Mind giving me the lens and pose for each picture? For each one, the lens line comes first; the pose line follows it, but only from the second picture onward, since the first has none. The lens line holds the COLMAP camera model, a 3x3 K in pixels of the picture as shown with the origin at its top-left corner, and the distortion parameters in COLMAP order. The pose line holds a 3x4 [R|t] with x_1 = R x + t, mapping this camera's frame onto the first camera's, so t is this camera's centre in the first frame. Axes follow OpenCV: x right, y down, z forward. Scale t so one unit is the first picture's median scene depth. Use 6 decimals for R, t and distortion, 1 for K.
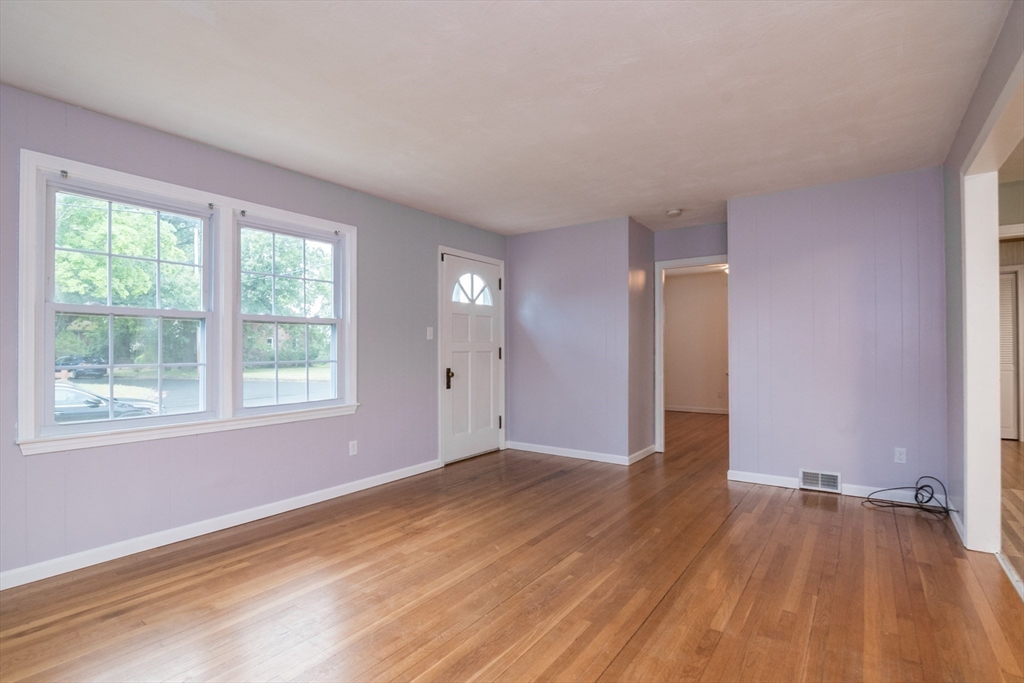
lens RADIAL K [[505.9, 0, 507.0], [0, 505.9, 346.5], [0, 0, 1]] dist [-0.019927, -0.000408]
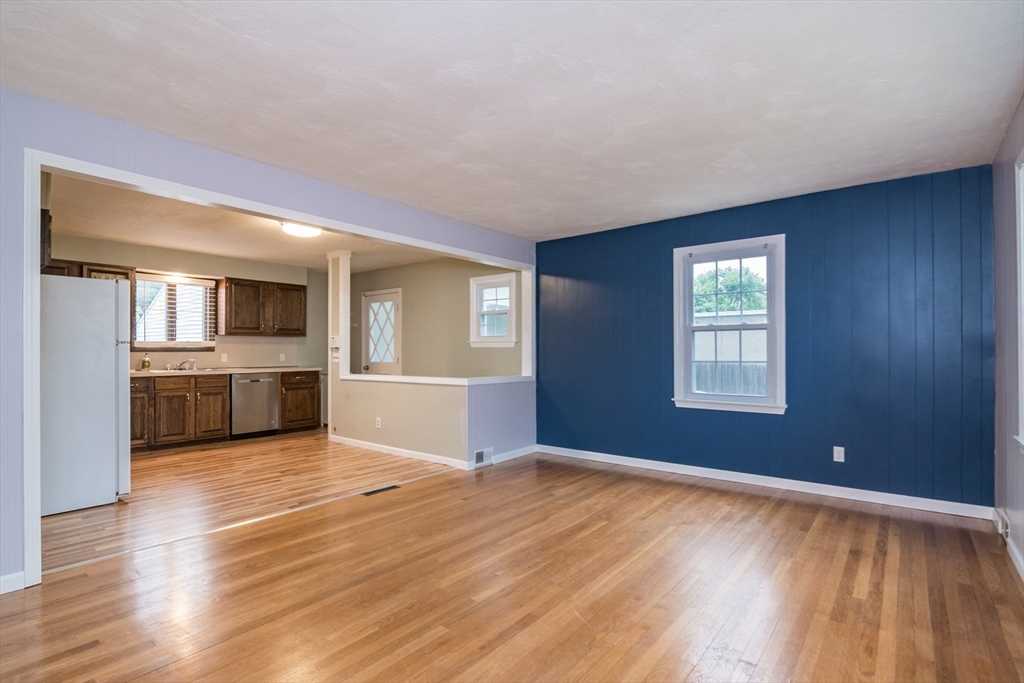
lens RADIAL K [[498.4, 0, 504.6], [0, 498.4, 345.5], [0, 0, 1]] dist [-0.019166, -0.001282]
pose [[-0.998122, 0.006832, 0.060871, 0.034960], [0.005869, 0.999855, -0.015982, 0.003882], [-0.060971, -0.015595, -0.998018, 1.523480]]
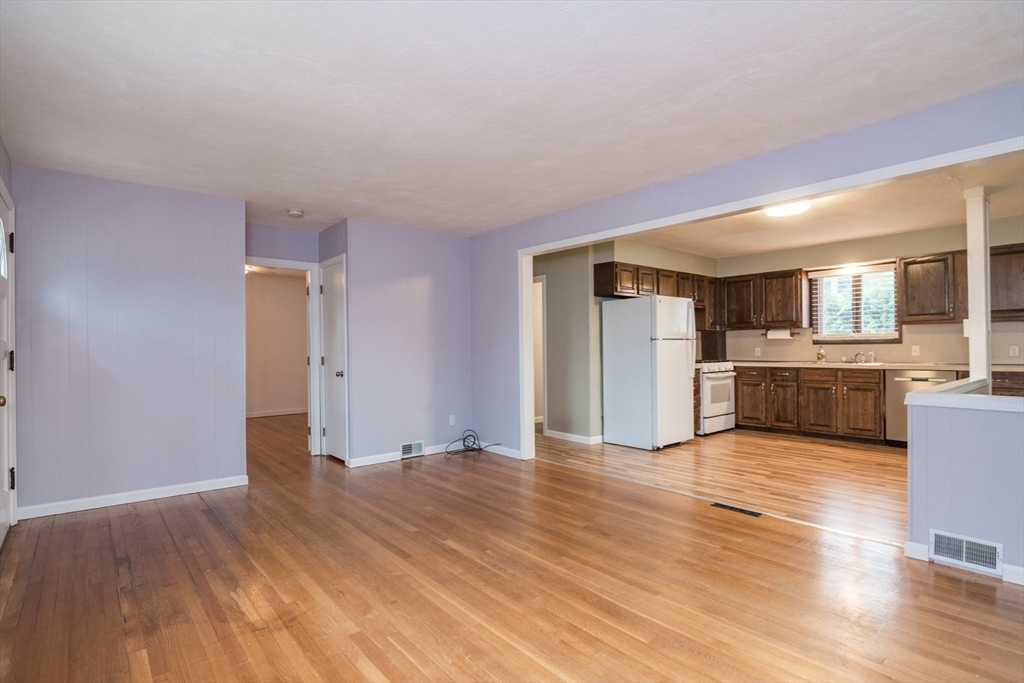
lens RADIAL K [[498.4, 0, 504.6], [0, 498.4, 345.5], [0, 0, 1]] dist [-0.019166, -0.001282]
pose [[0.249887, 0.006267, 0.968255, -0.711337], [0.004271, 0.999962, -0.007574, 0.003433], [-0.968266, 0.006028, 0.249851, 0.515427]]
